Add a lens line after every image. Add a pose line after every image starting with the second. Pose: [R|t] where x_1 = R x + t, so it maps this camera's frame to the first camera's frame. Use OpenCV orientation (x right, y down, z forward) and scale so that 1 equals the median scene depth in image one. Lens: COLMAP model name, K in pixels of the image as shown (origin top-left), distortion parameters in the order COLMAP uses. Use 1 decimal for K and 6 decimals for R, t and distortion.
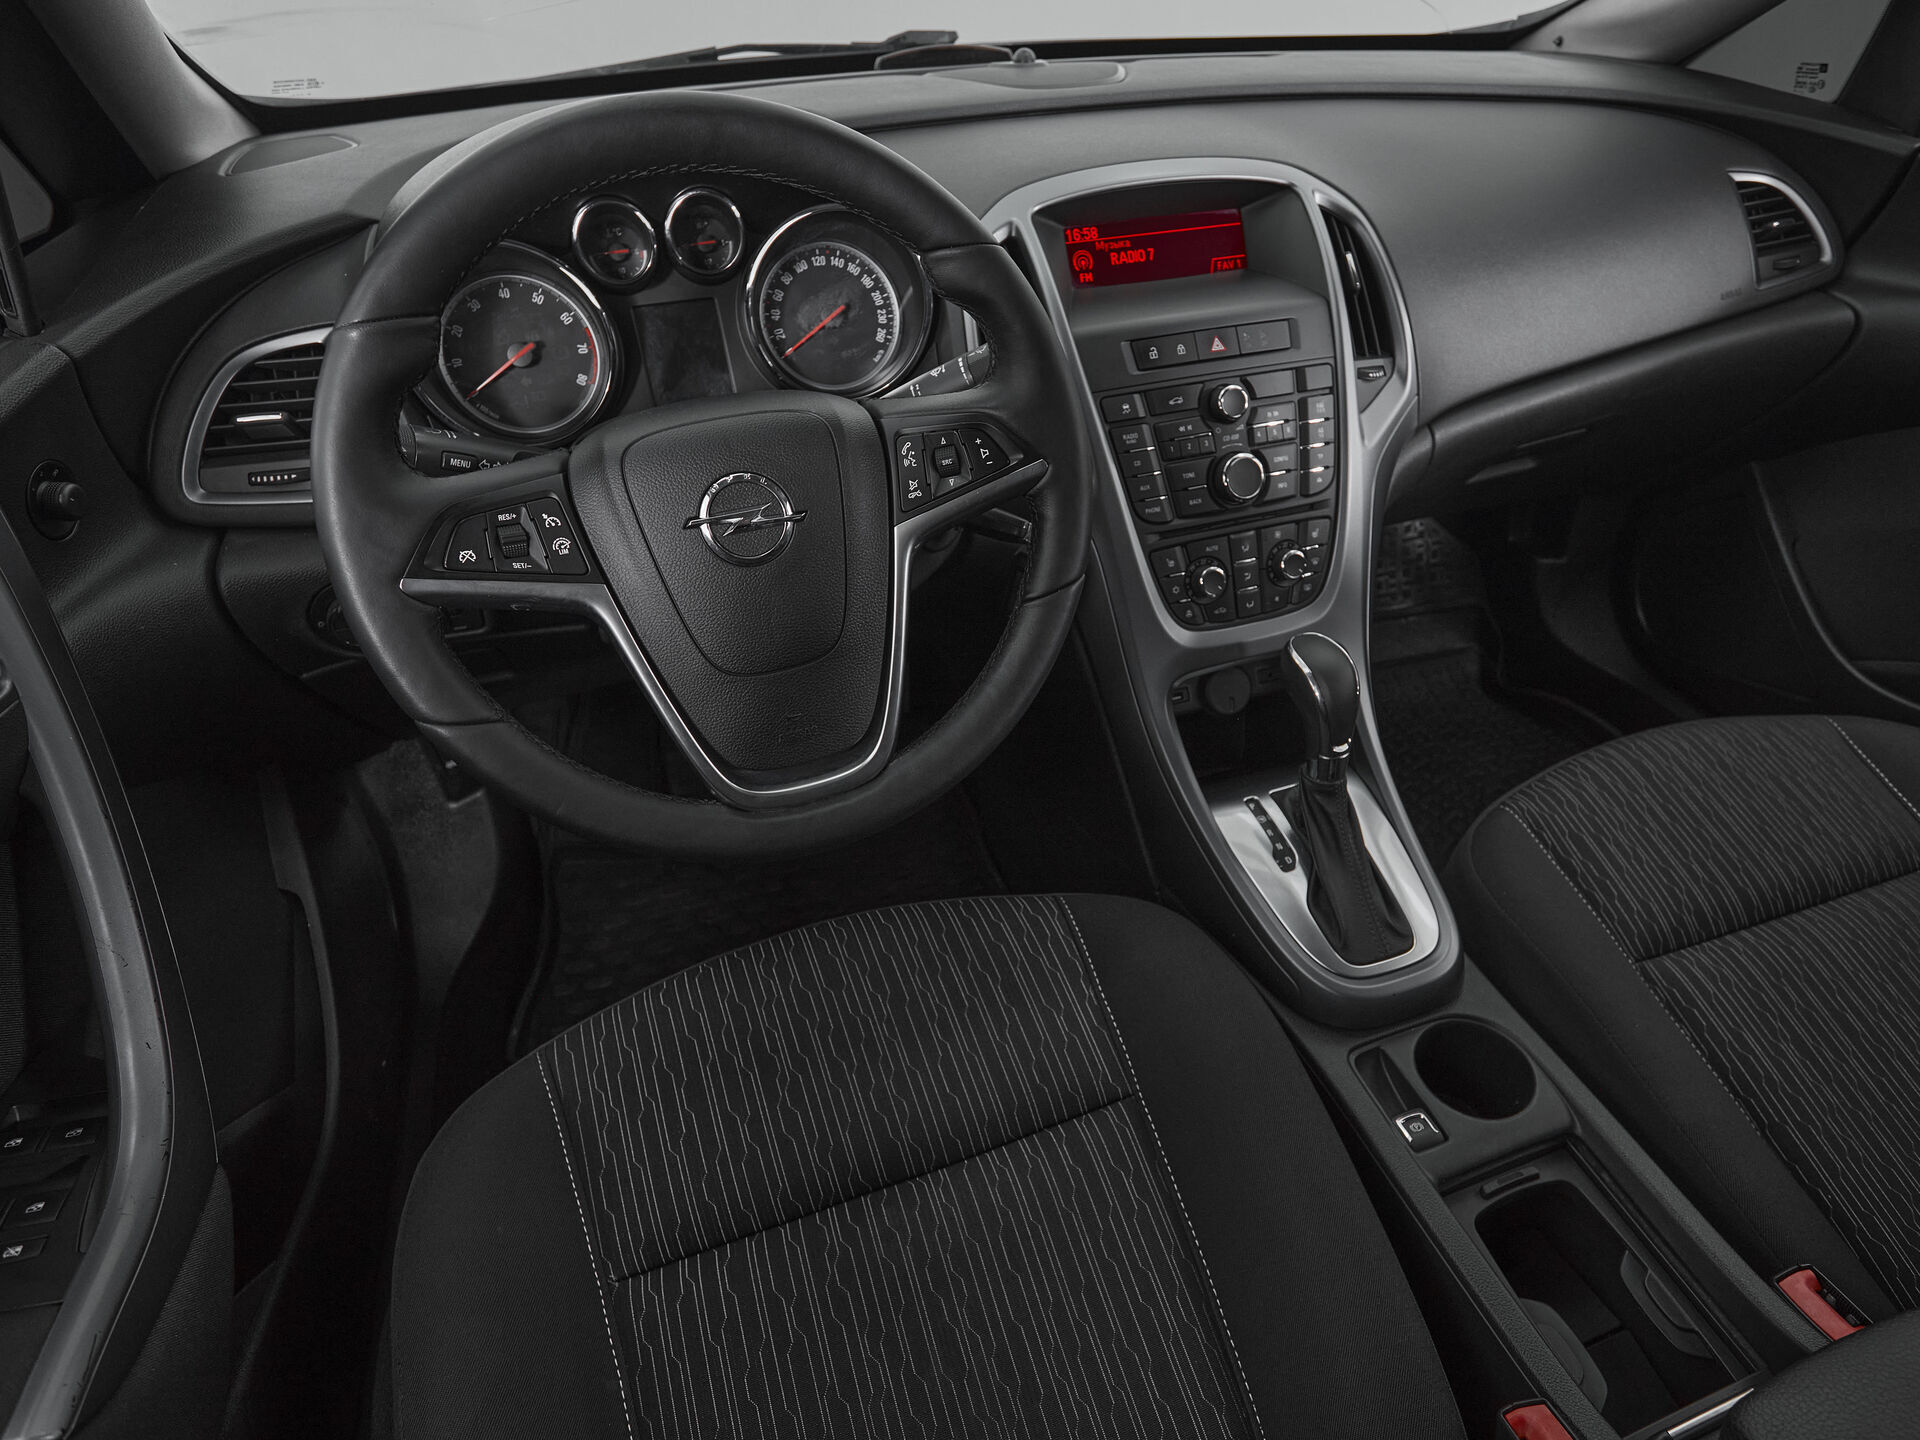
lens RADIAL K [[1041.9, 0, 1000.4], [0, 1041.9, 728.3], [0, 0, 1]] dist [-0.003668, -0.002726]
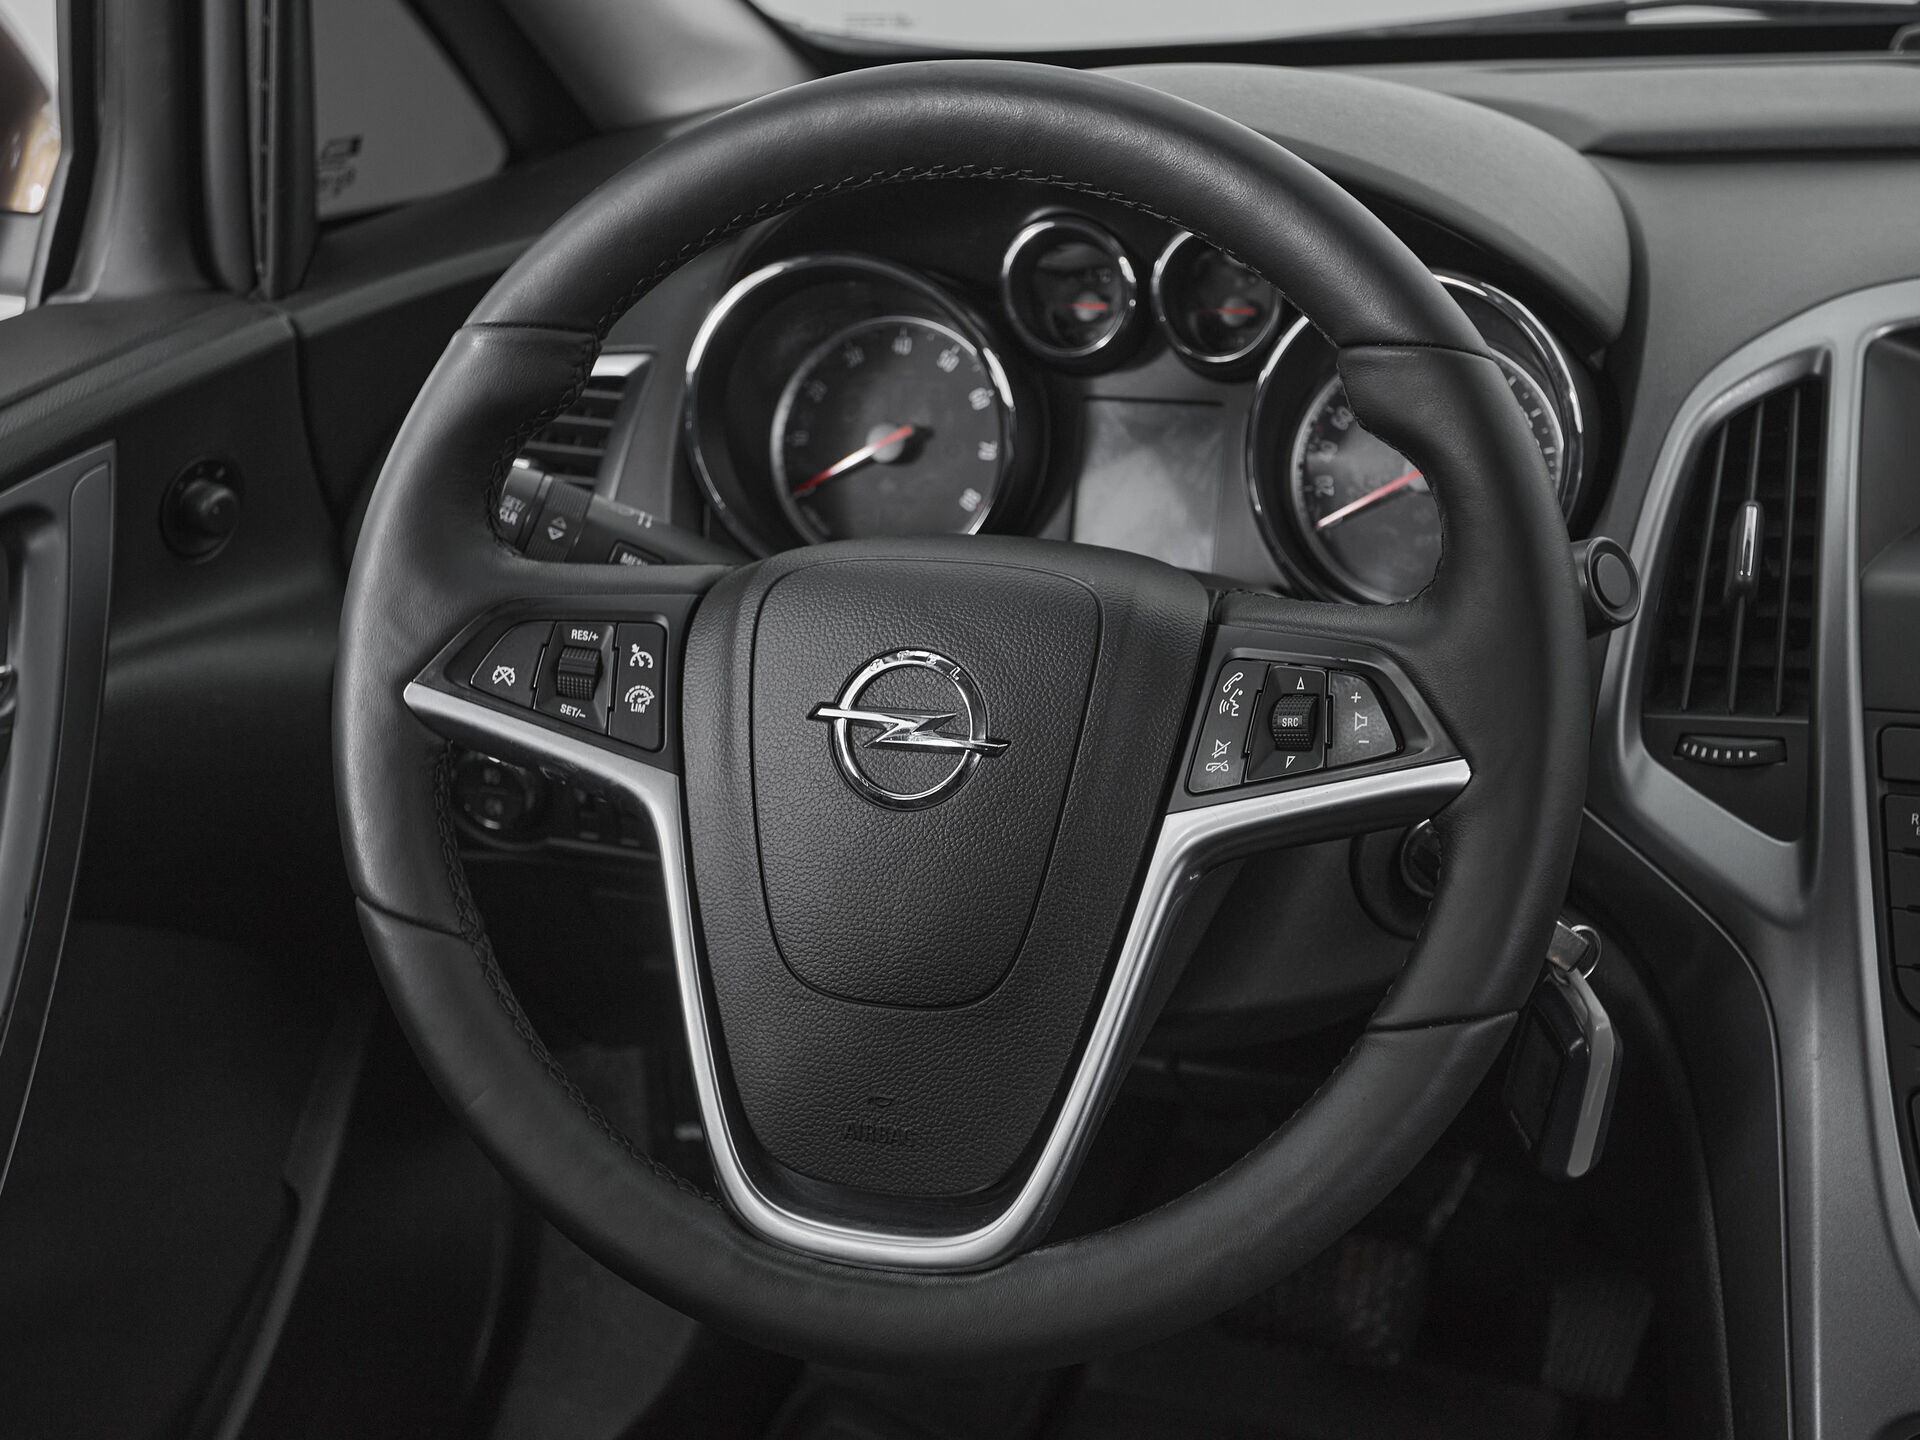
lens RADIAL K [[2533.9, 0, 931.3], [0, 2533.9, 757.5], [0, 0, 1]] dist [0.031075, 0.048597]
pose [[0.773062, 0.217733, -0.595792, 0.436360], [-0.376084, 0.913686, -0.154075, 0.015977], [0.510819, 0.343177, 0.788221, -0.057472]]
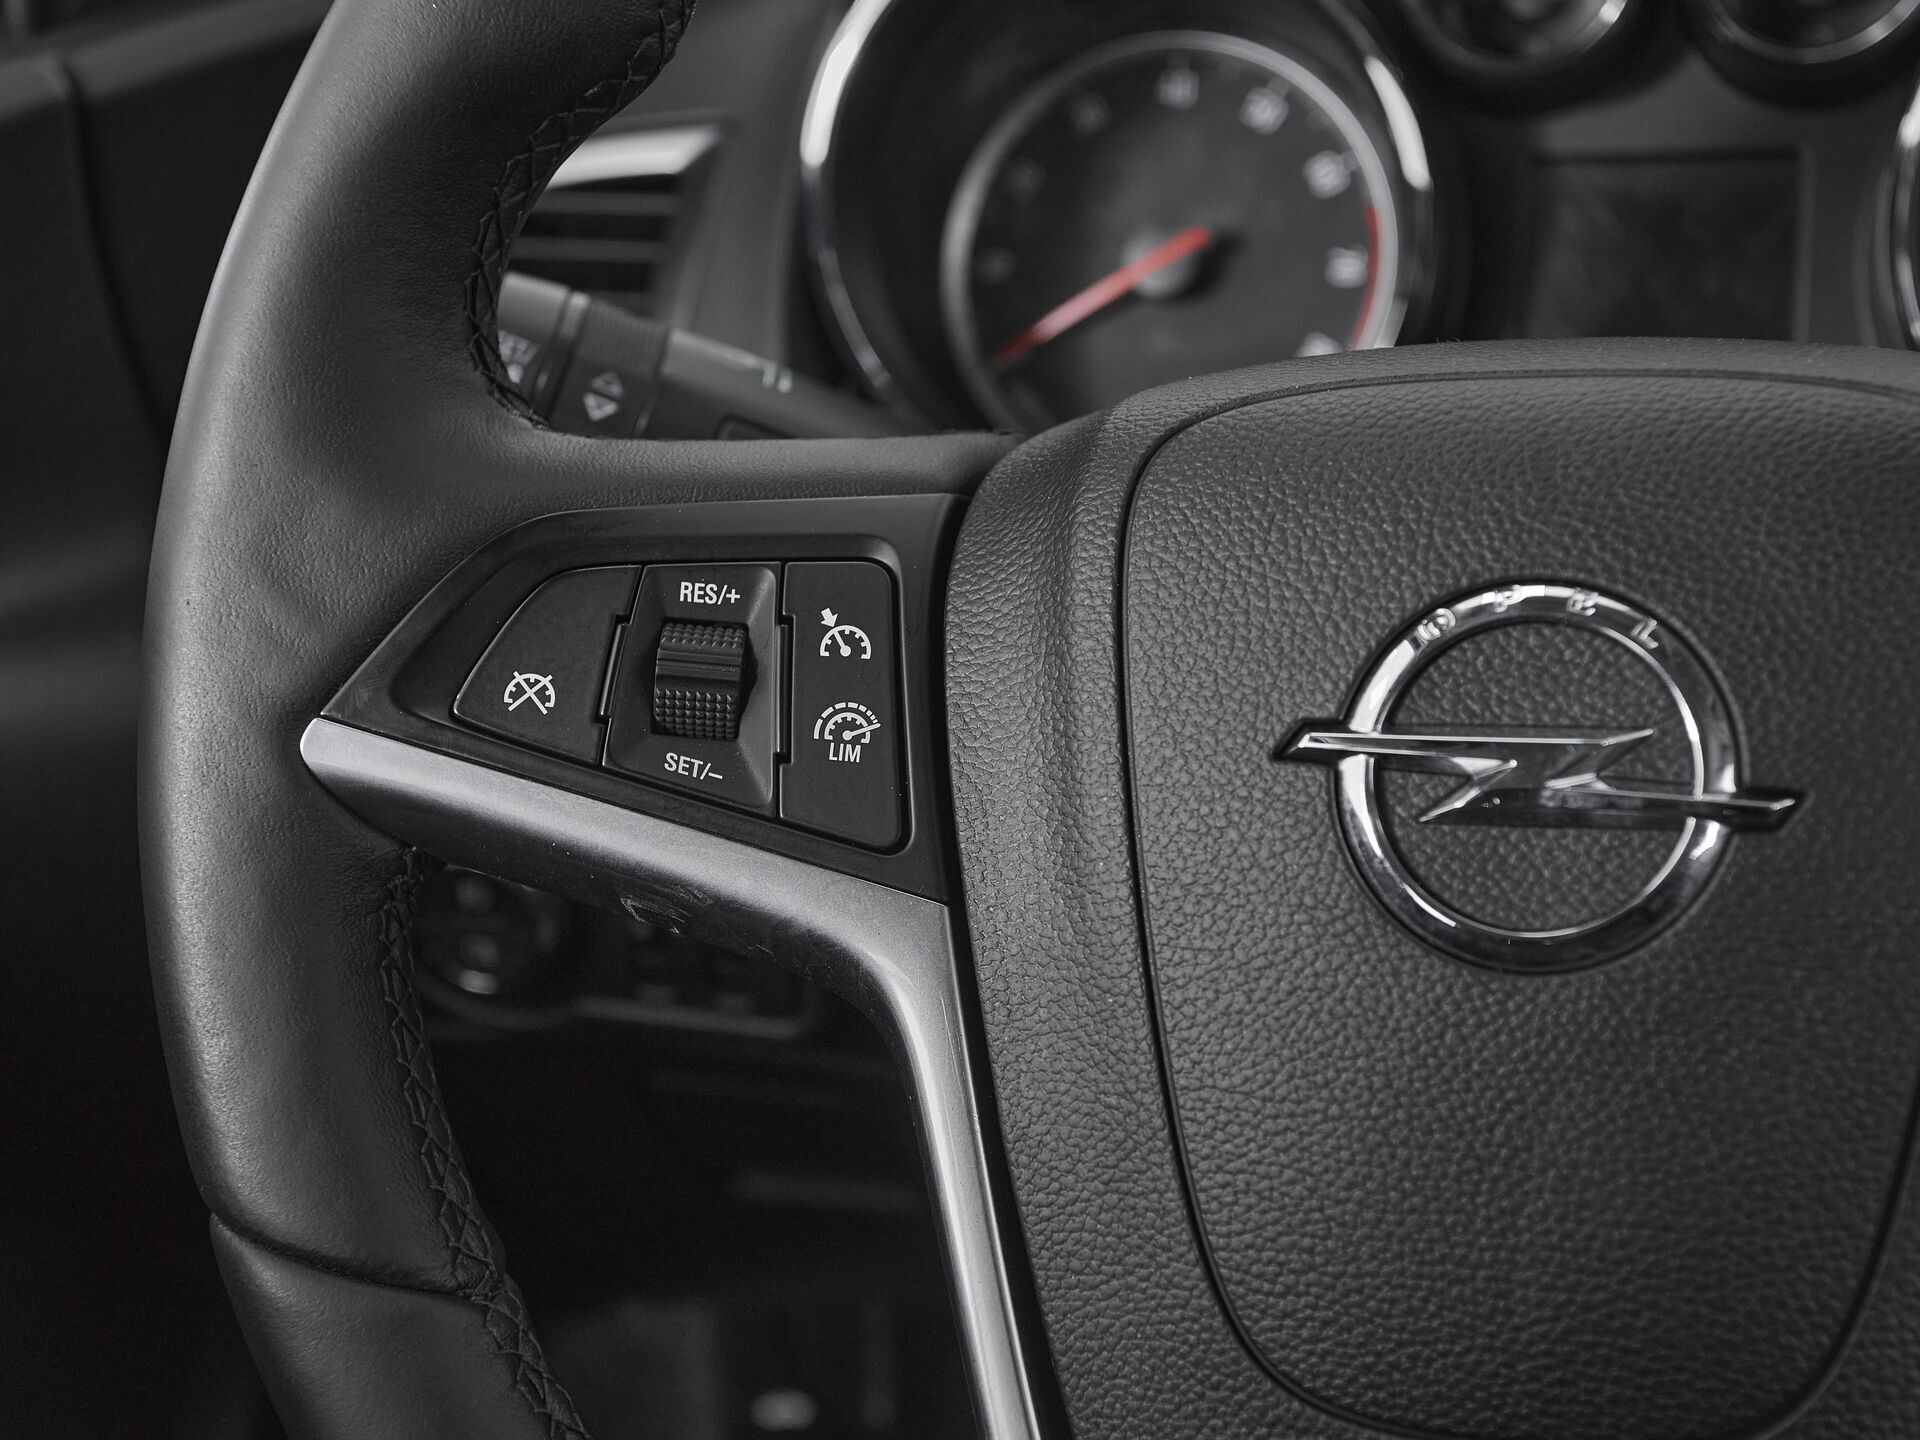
lens RADIAL K [[2669.8, 0, 999.5], [0, 2669.8, 784.8], [0, 0, 1]] dist [0.004426, 0.019200]
pose [[0.808702, 0.179014, -0.560317, -0.001992], [-0.327235, 0.928472, -0.175662, -0.039170], [0.488793, 0.325414, 0.809437, 0.334099]]
